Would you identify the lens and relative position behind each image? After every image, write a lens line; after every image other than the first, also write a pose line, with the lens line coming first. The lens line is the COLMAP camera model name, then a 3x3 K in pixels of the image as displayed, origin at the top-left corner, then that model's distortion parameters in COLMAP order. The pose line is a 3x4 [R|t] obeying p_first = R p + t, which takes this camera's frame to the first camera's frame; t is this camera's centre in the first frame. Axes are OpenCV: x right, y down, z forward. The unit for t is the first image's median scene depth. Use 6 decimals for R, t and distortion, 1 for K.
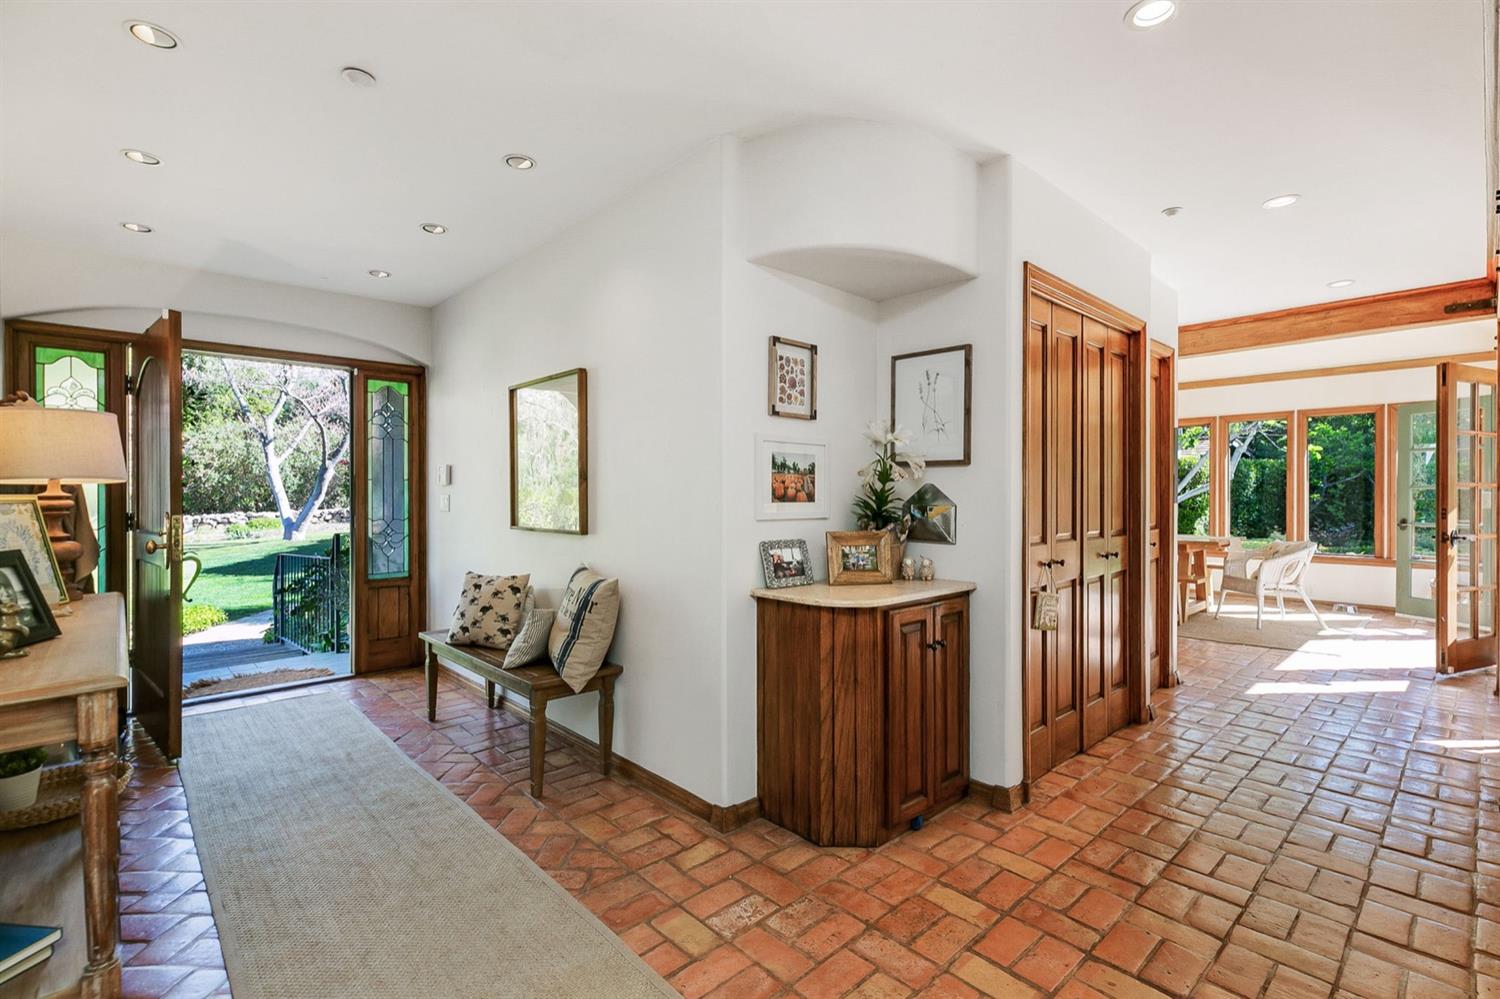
lens RADIAL K [[717.5, 0, 750.9], [0, 717.5, 486.0], [0, 0, 1]] dist [0.000578, 0.000001]
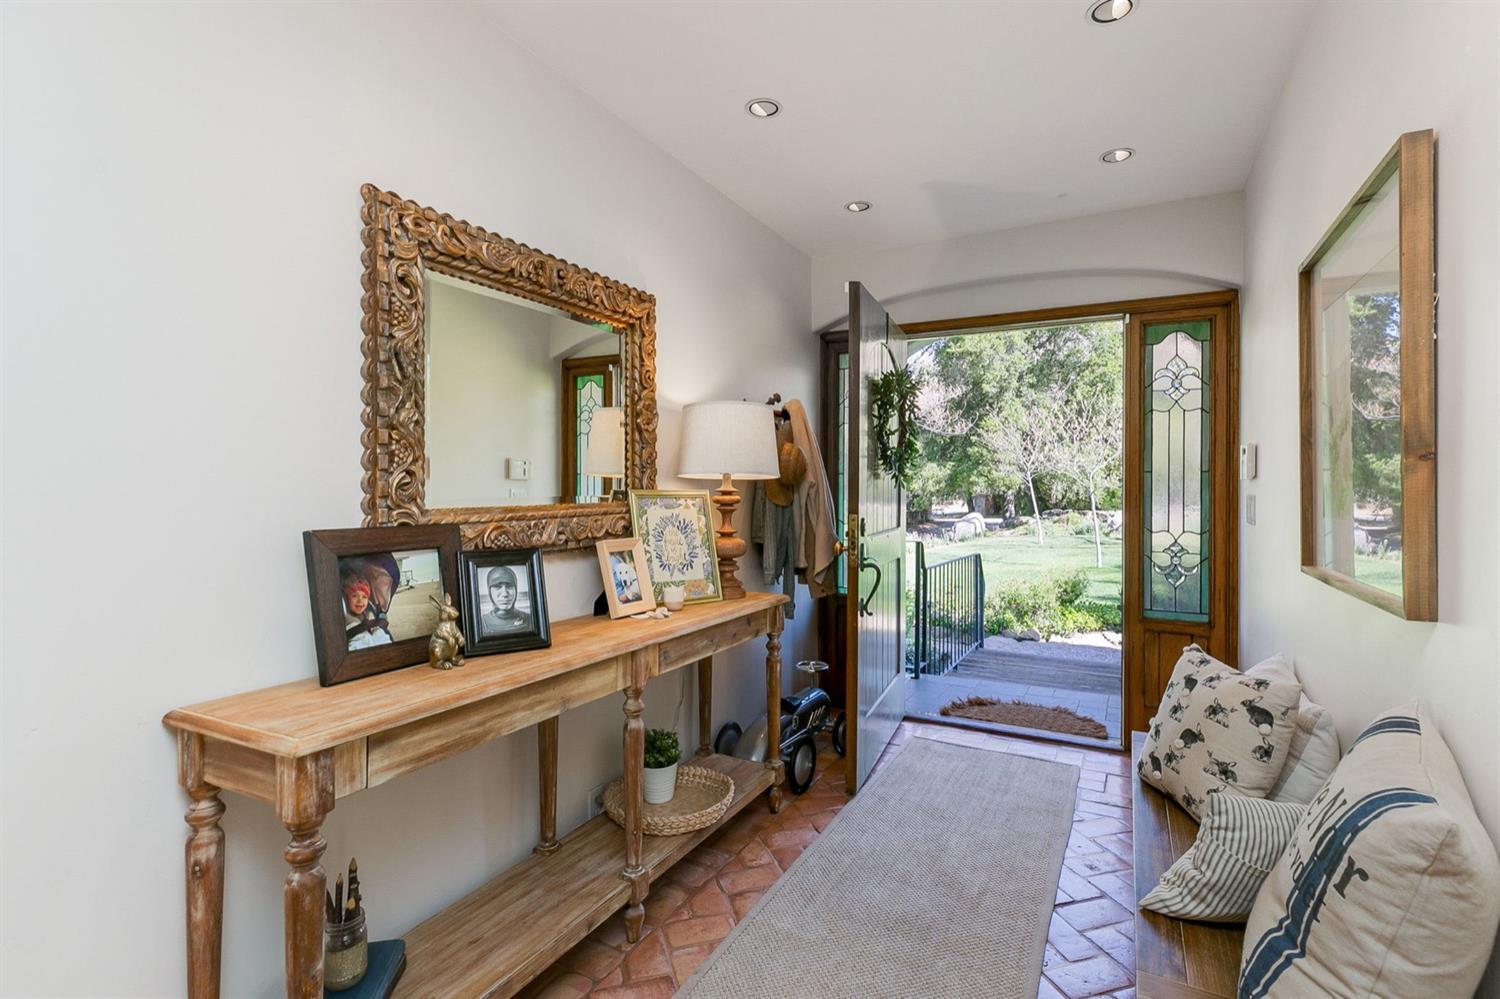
lens RADIAL K [[717.5, 0, 750.9], [0, 717.5, 486.0], [0, 0, 1]] dist [0.000578, 0.000001]
pose [[0.341363, 0.002437, -0.939928, -0.021071], [0.000751, 0.999996, 0.002865, 0.003268], [0.939931, -0.001684, 0.341359, 0.562083]]
